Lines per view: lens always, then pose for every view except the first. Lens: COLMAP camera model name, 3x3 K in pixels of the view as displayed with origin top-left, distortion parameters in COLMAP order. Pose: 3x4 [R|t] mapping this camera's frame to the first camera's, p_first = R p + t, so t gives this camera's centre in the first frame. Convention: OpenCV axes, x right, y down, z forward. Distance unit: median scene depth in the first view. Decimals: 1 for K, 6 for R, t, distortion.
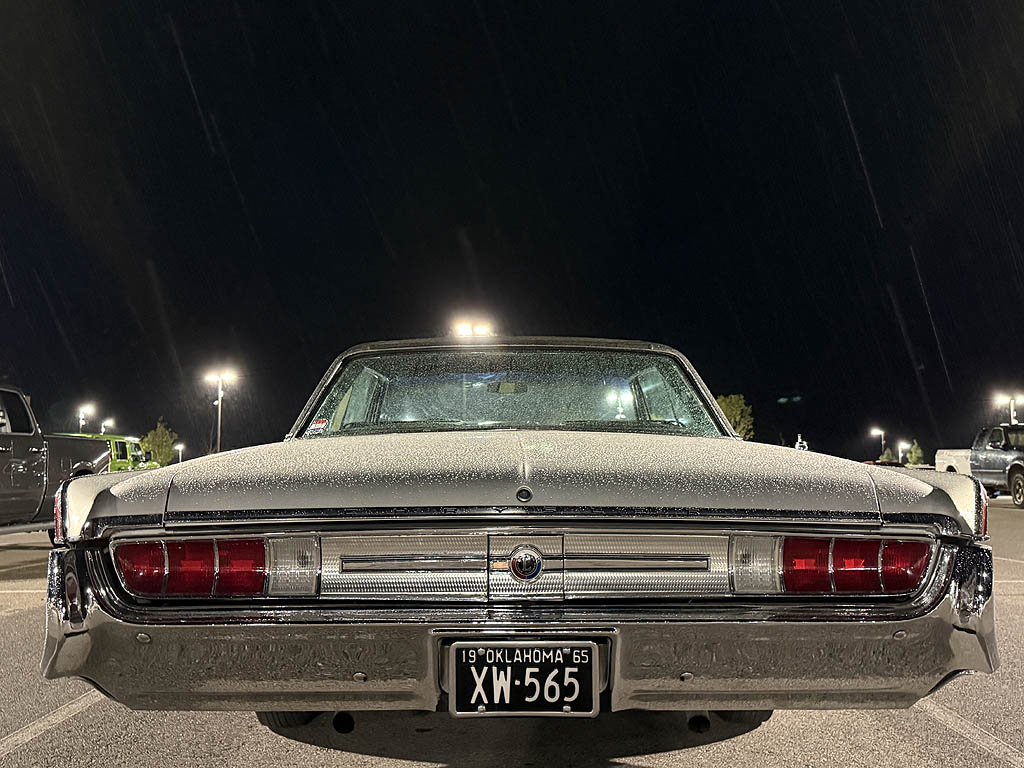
lens RADIAL K [[1024.7, 0, 513.4], [0, 1024.7, 380.6], [0, 0, 1]] dist [0.076338, 0.000000]
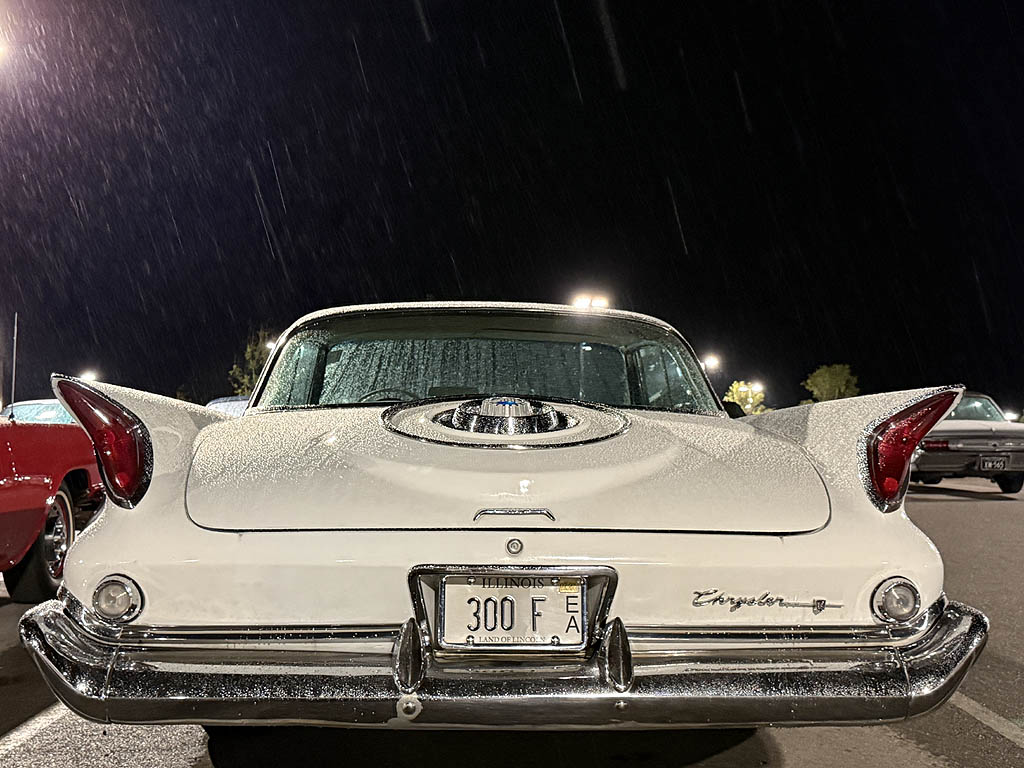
lens RADIAL K [[1311.1, 0, 510.5], [0, 1311.1, 383.8], [0, 0, 1]] dist [0.133069, 0.000000]
pose [[0.999964, 0.006525, 0.005434, -2.885906], [-0.006788, 0.998733, 0.049860, -0.555805], [-0.005102, -0.049895, 0.998741, -6.824443]]
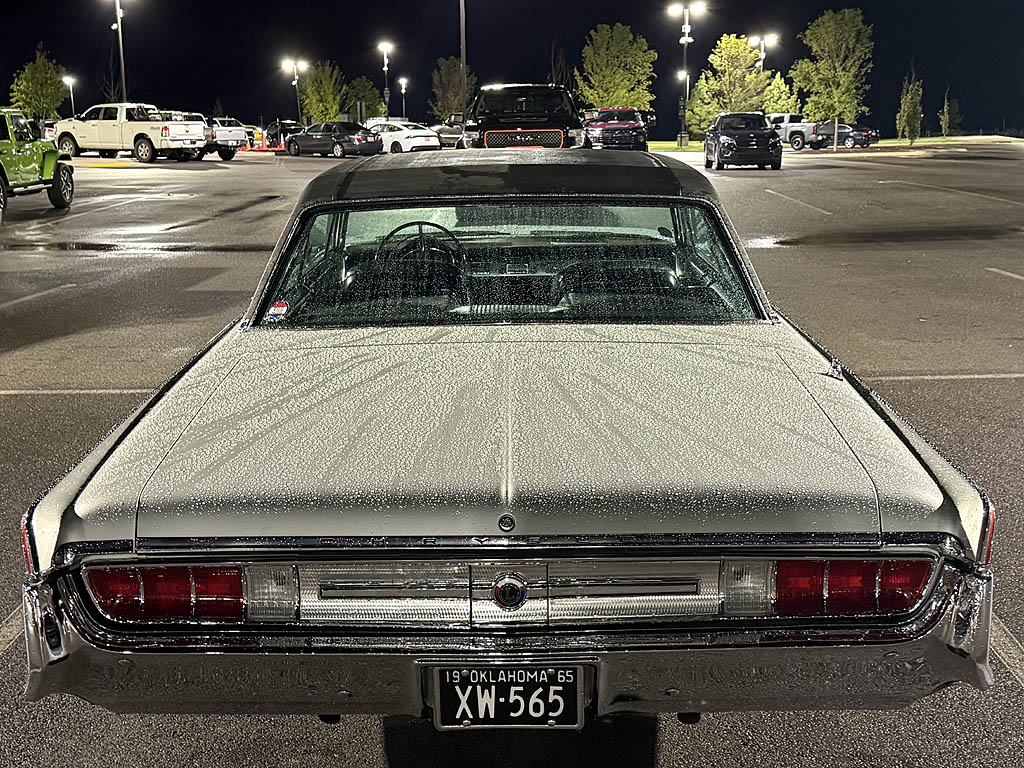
lens RADIAL K [[1415.8, 0, 512.5], [0, 1415.8, 385.4], [0, 0, 1]] dist [0.080835, 0.000000]
pose [[0.999836, -0.004508, -0.017562, 0.039633], [0.009367, 0.957748, 0.287456, -0.393365], [0.015524, -0.287573, 0.957633, -0.228786]]
